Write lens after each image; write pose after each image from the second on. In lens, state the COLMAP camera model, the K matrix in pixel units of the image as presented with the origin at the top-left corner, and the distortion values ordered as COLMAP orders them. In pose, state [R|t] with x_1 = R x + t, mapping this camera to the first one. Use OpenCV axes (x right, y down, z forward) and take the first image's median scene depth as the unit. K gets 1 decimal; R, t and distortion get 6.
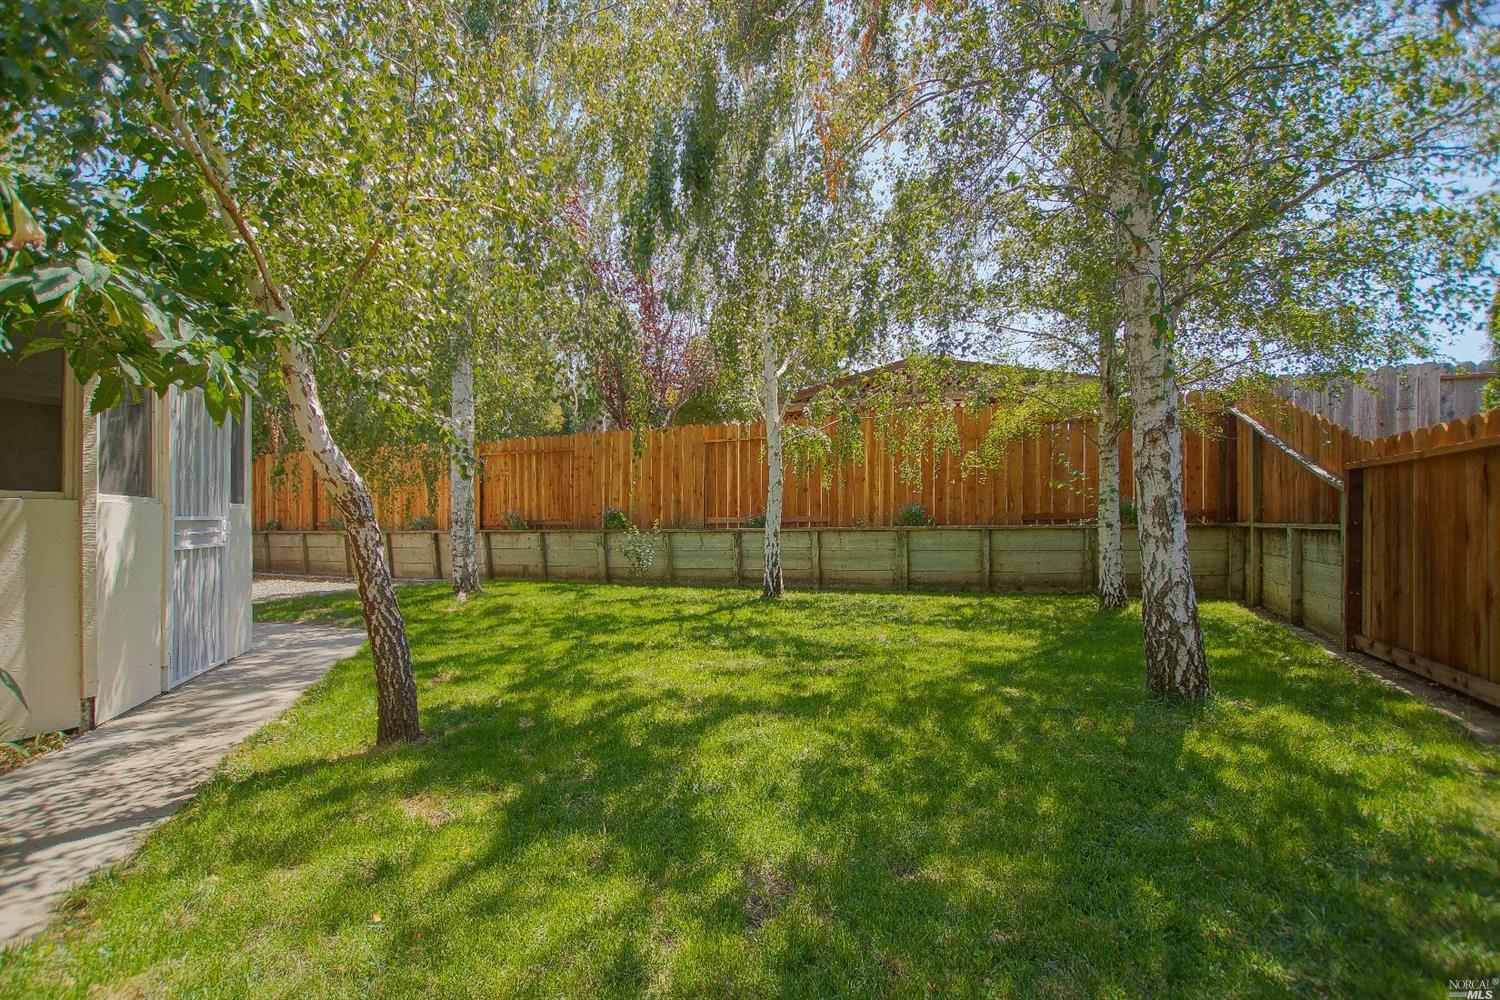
lens RADIAL K [[696.8, 0, 745.3], [0, 696.8, 529.1], [0, 0, 1]] dist [-0.028043, 0.000119]
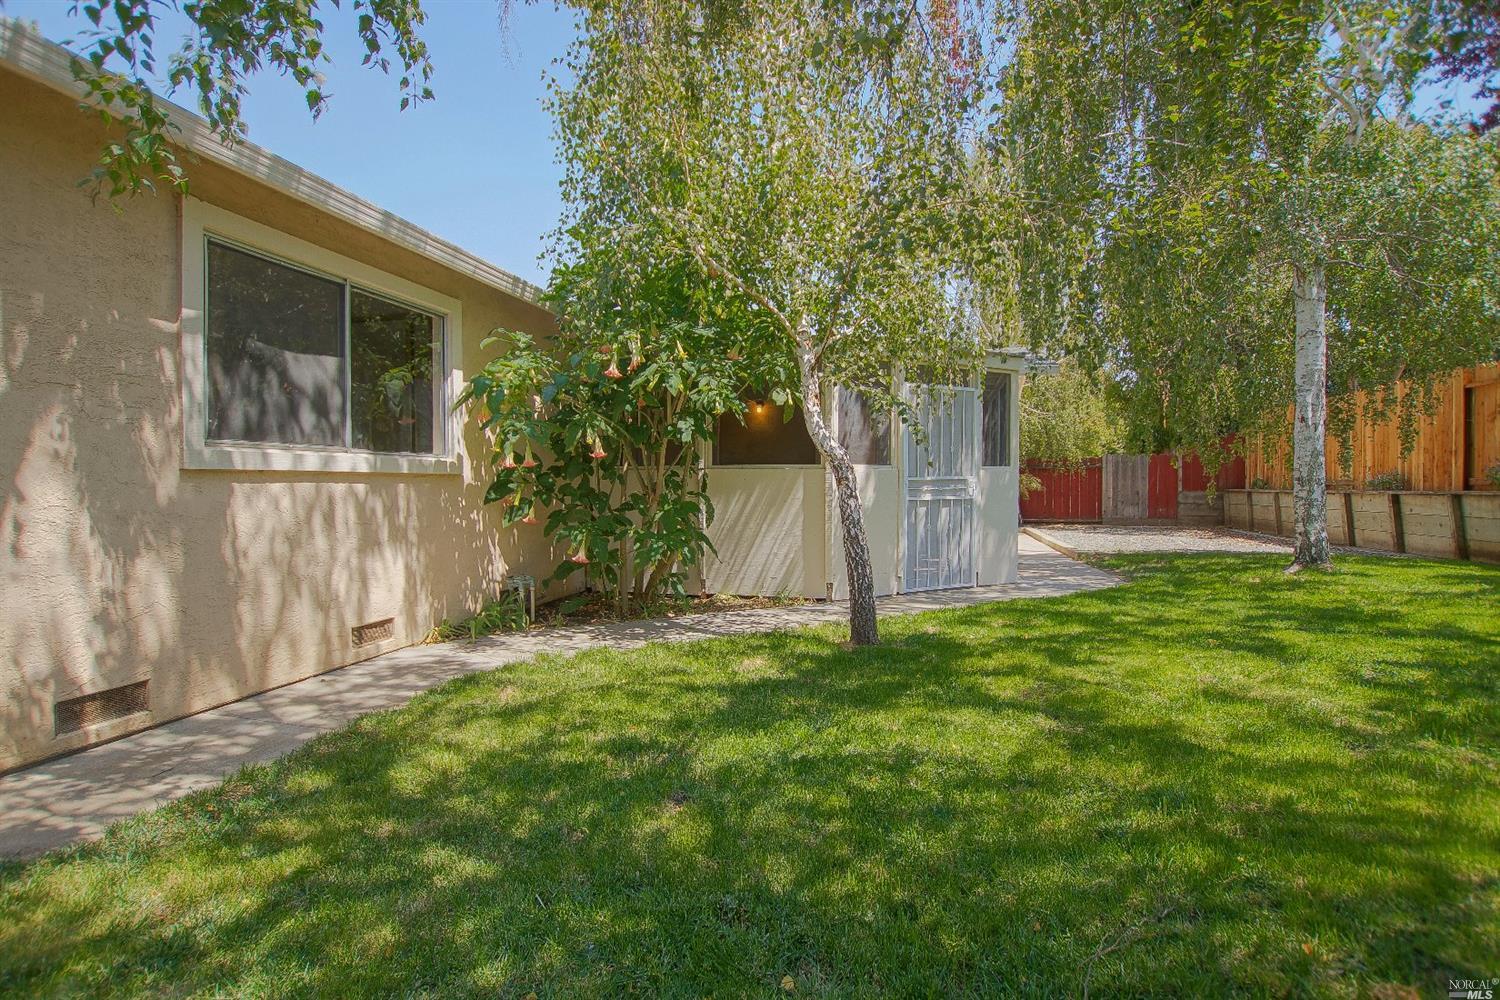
lens RADIAL K [[684.1, 0, 750.0], [0, 684.1, 500.0], [0, 0, 1]] dist [-0.016312, -0.000187]
pose [[0.130827, 0.025147, -0.991086, 0.316974], [-0.007332, 0.999675, 0.024397, -0.001736], [0.991378, 0.004075, 0.130969, 0.234475]]
